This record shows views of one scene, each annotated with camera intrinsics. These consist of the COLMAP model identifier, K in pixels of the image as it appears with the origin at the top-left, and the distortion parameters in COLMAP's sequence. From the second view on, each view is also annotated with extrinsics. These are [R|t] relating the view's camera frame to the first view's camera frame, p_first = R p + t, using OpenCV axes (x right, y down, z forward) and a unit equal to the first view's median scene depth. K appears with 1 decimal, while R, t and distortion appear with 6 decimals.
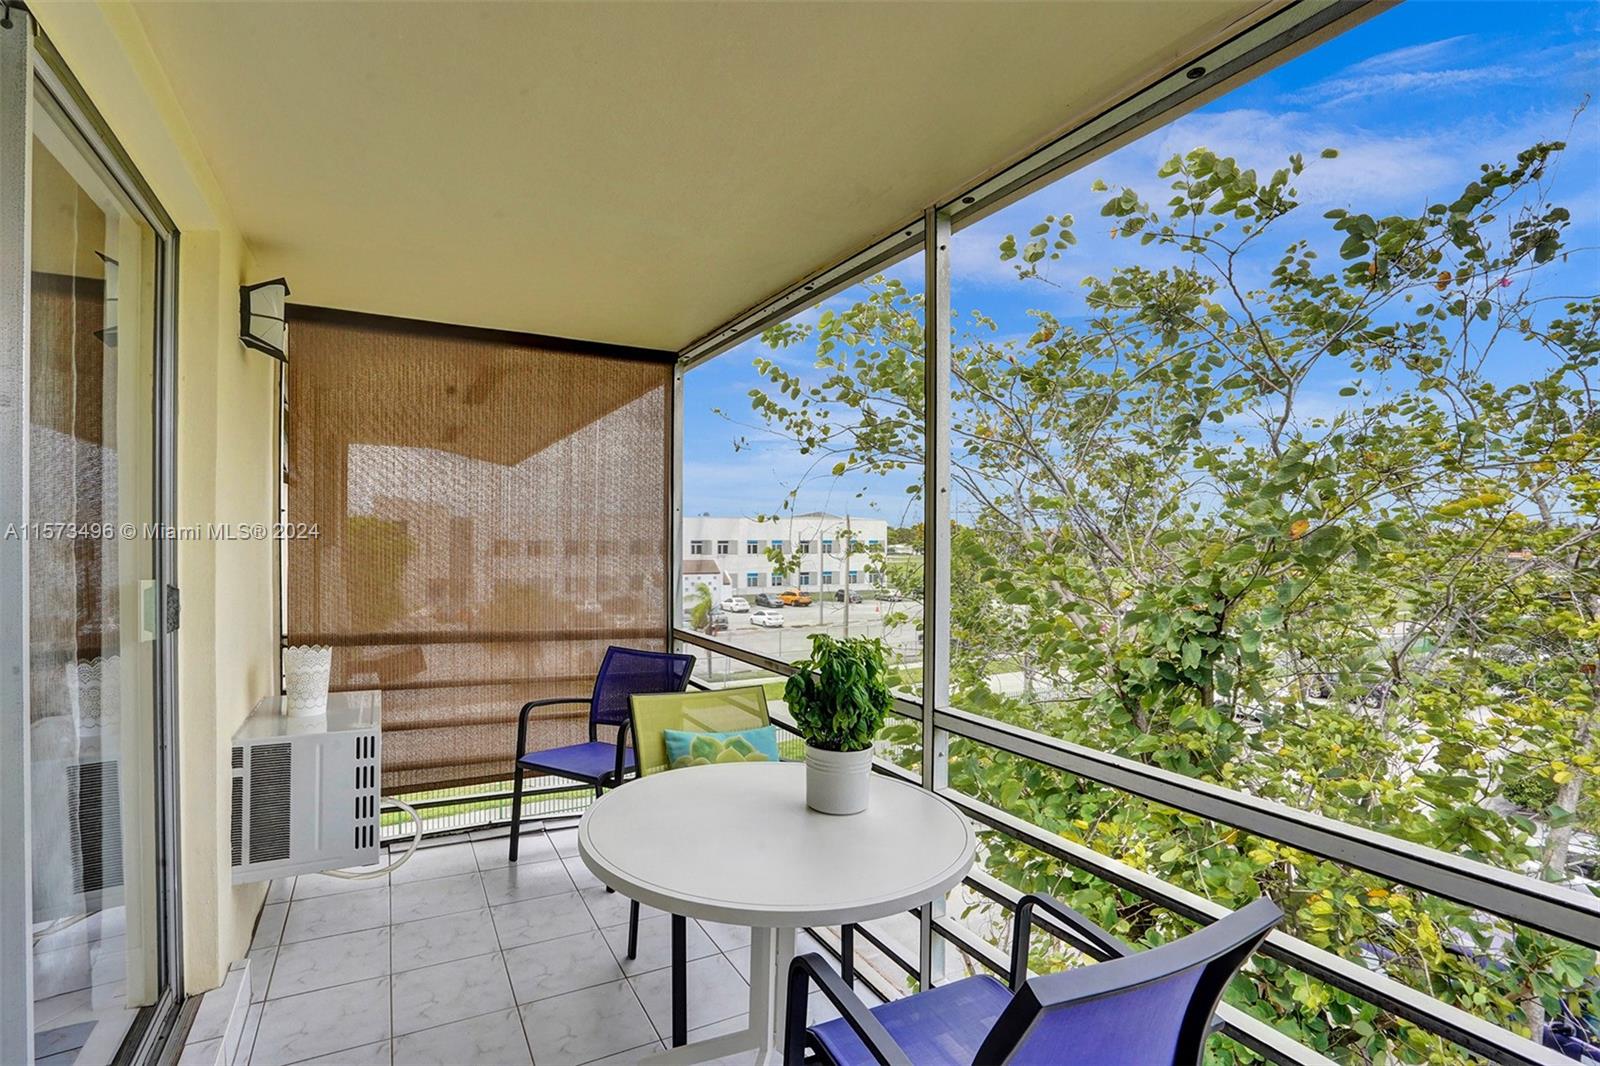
lens RADIAL K [[743.3, 0, 800.0], [0, 743.3, 533.0], [0, 0, 1]] dist [-0.032226, -0.000056]
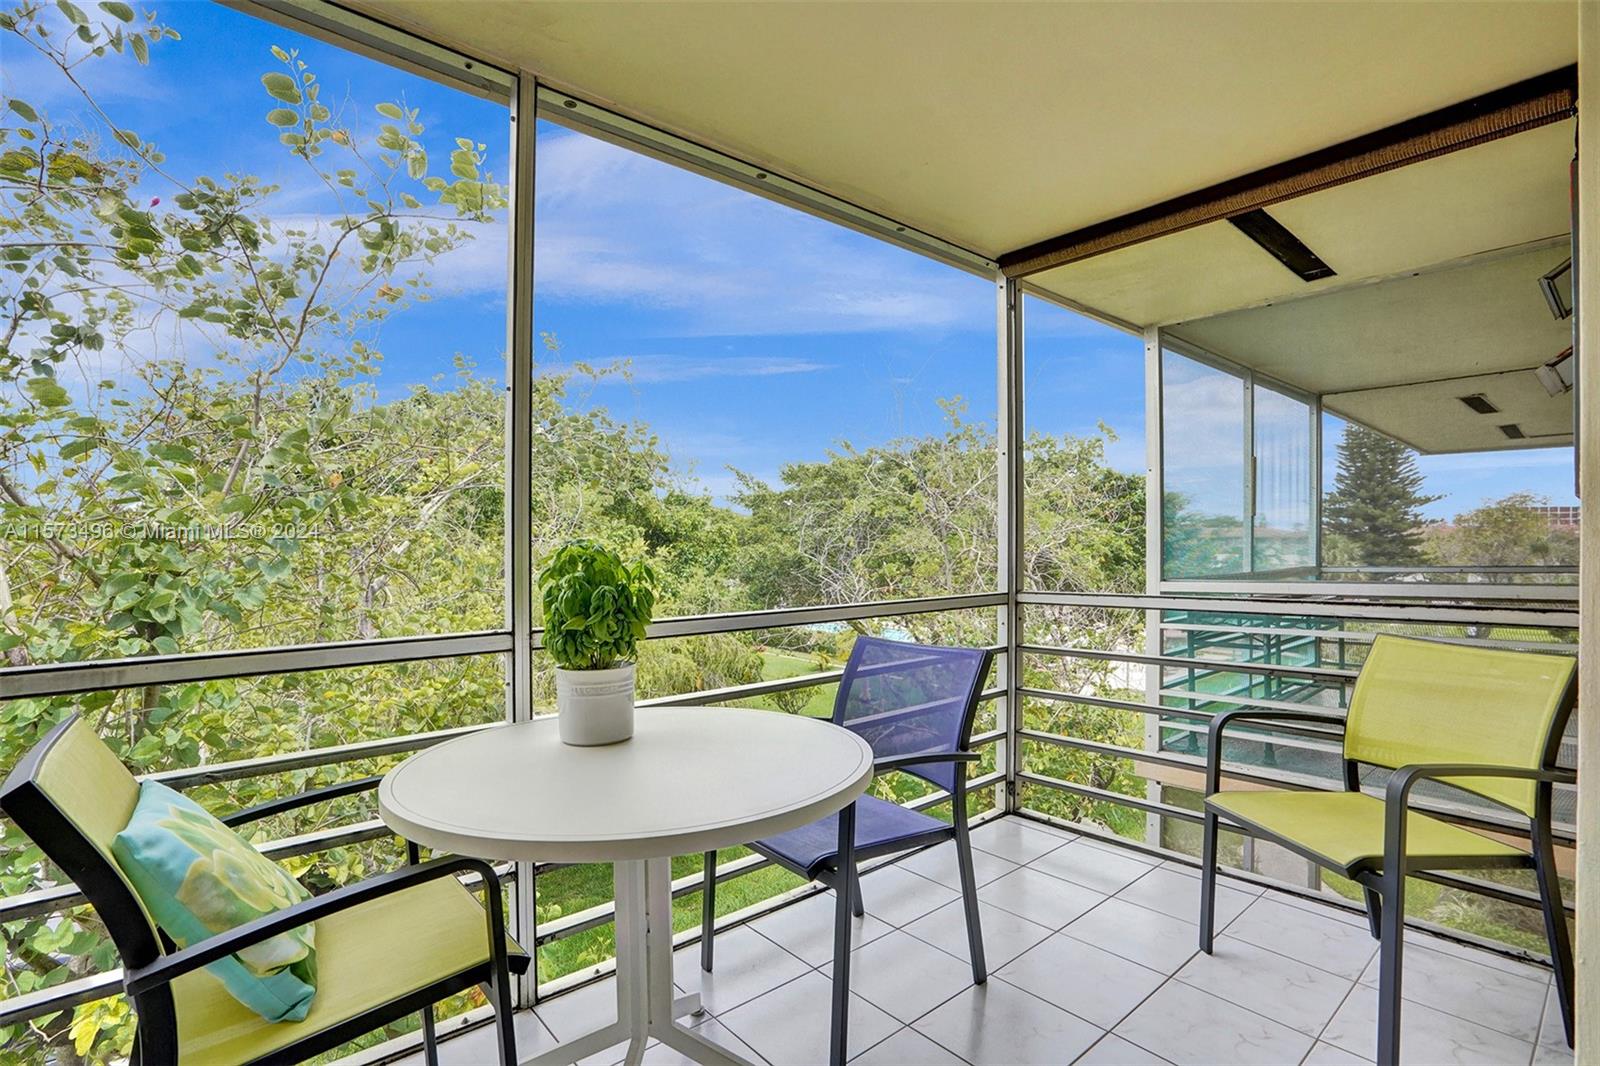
lens RADIAL K [[743.3, 0, 800.0], [0, 743.3, 533.0], [0, 0, 1]] dist [-0.032226, -0.000056]
pose [[-0.177949, 0.005328, 0.984025, -0.714480], [-0.001938, 0.999982, -0.005765, 0.116413], [-0.984038, -0.002933, -0.177935, 0.785836]]
